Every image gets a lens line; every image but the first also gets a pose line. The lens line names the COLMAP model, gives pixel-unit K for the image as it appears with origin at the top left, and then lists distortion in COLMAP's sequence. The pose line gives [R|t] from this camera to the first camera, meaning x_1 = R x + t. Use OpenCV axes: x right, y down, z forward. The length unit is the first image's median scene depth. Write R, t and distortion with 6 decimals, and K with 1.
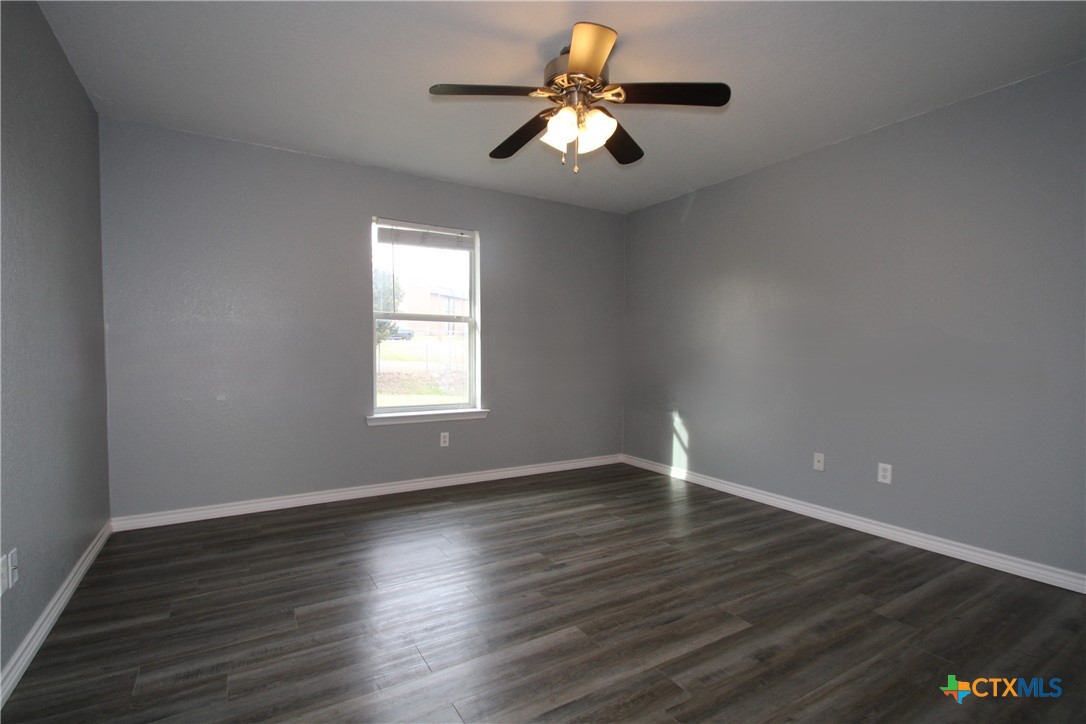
lens RADIAL K [[503.3, 0, 541.5], [0, 503.3, 359.3], [0, 0, 1]] dist [-0.014208, -0.002967]
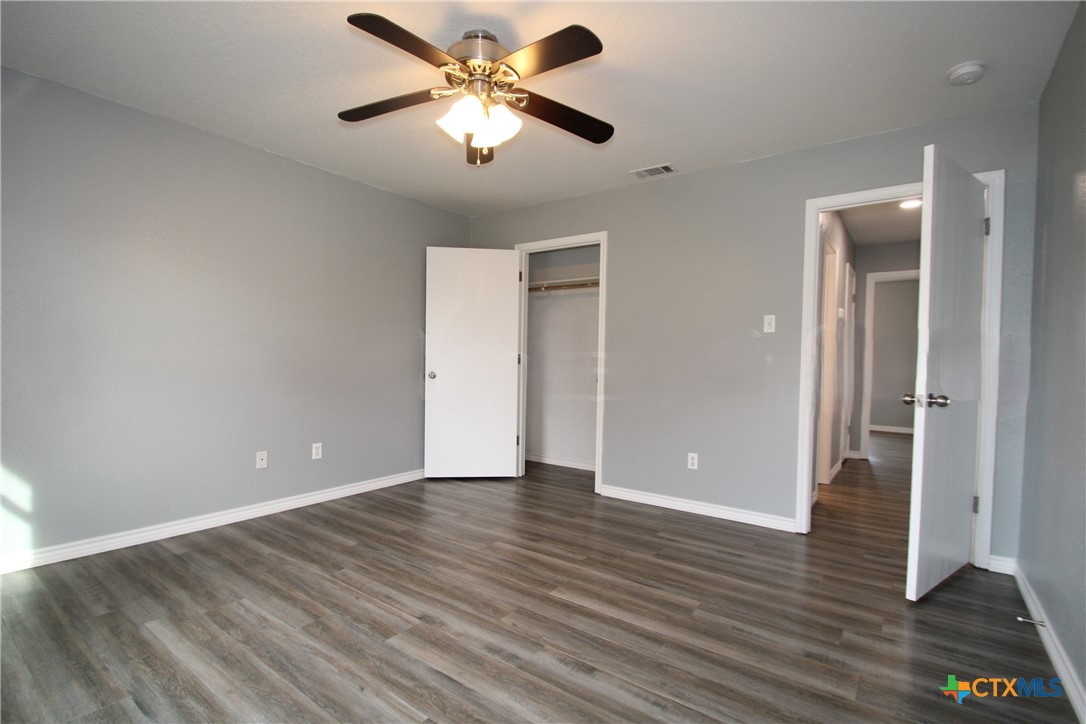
lens RADIAL K [[503.3, 0, 541.4], [0, 503.3, 361.4], [0, 0, 1]] dist [-0.014208, -0.002967]
pose [[-0.363569, -0.022156, 0.931304, -0.665038], [-0.000971, 0.999726, 0.023405, -0.017904], [-0.931567, 0.007605, -0.363491, 0.963455]]
